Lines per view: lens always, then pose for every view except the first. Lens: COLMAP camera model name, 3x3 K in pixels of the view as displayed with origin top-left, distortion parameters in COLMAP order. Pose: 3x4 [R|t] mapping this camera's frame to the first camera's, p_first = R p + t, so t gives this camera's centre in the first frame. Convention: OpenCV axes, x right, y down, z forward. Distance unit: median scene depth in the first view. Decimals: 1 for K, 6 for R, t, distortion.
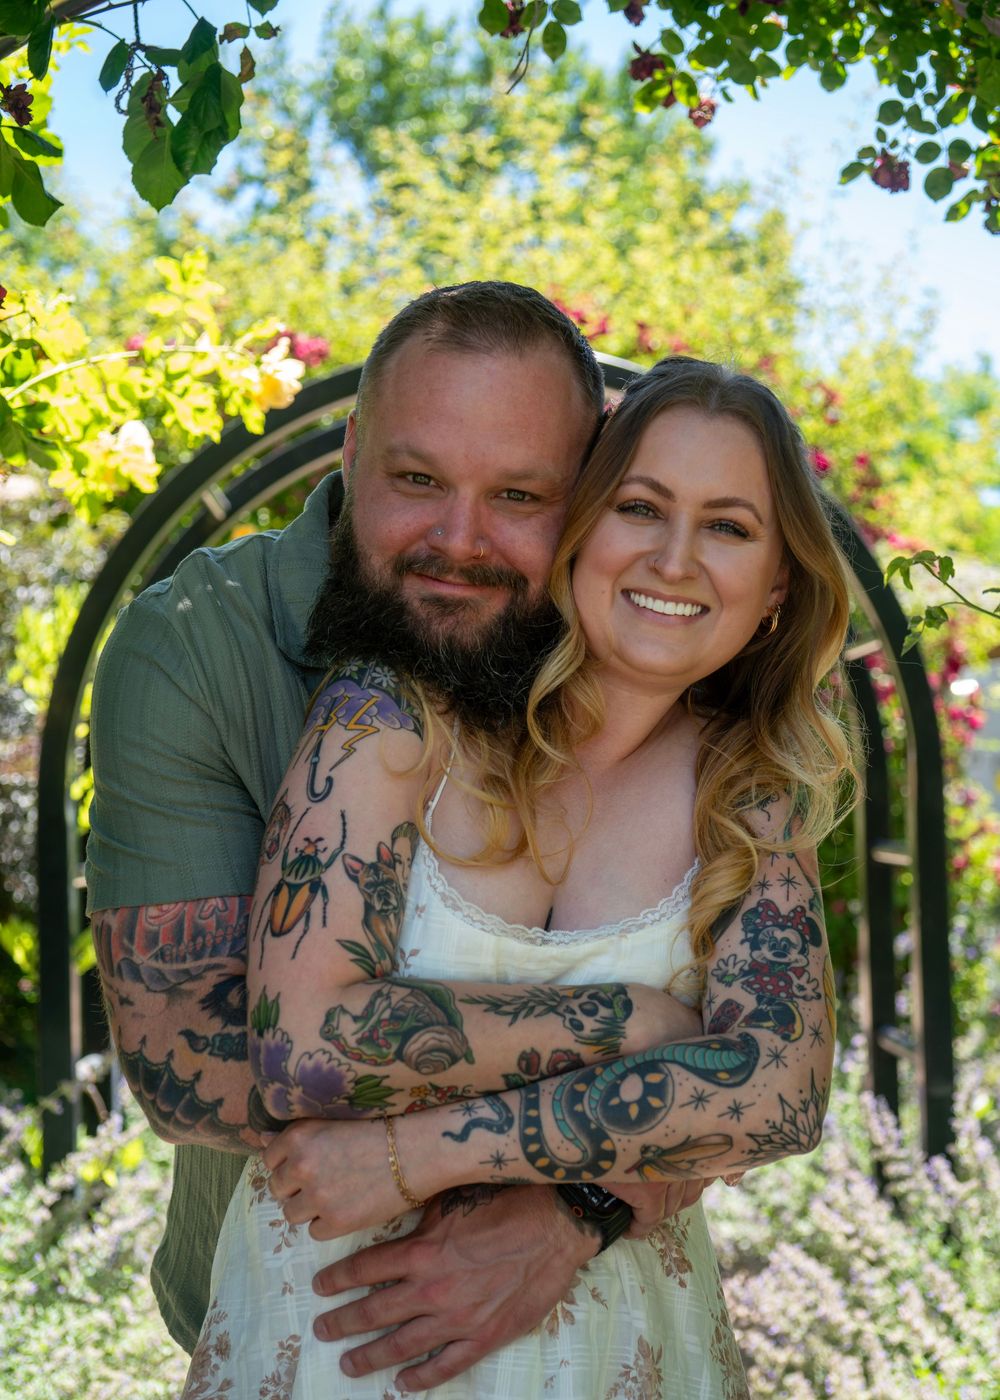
lens RADIAL K [[2098.8, 0, 470.1], [0, 2098.8, 701.1], [0, 0, 1]] dist [-0.098445, -0.122521]
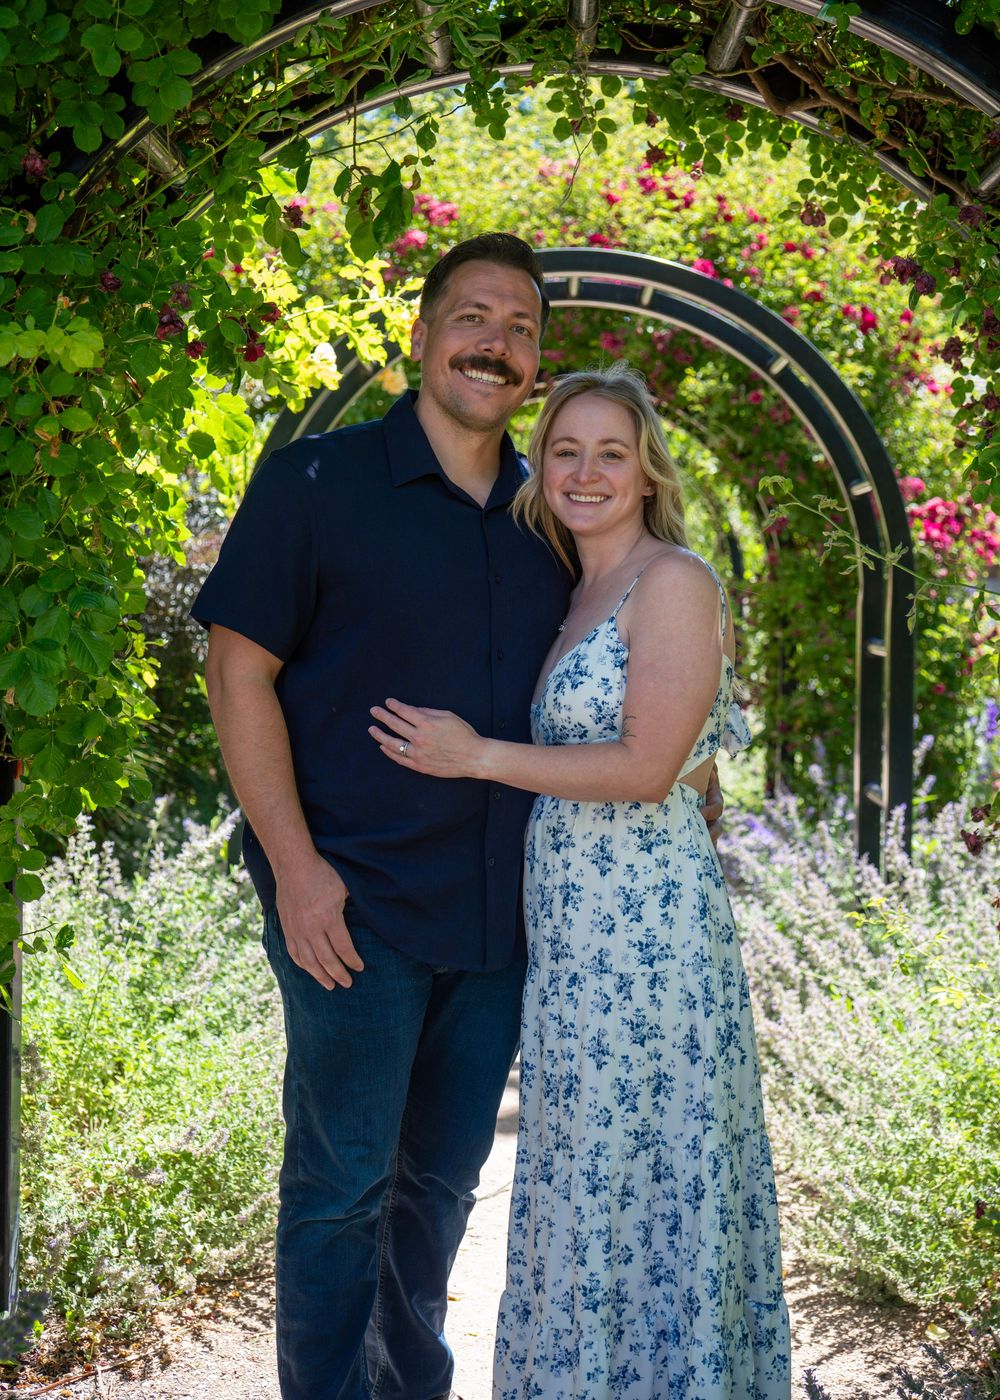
lens RADIAL K [[2098.8, 0, 470.1], [0, 2098.8, 701.1], [0, 0, 1]] dist [-0.098445, -0.122521]
pose [[0.998293, 0.031185, -0.049380, 0.031472], [-0.026288, 0.994949, 0.096875, -0.032085], [0.052151, -0.095411, 0.994071, -0.641395]]
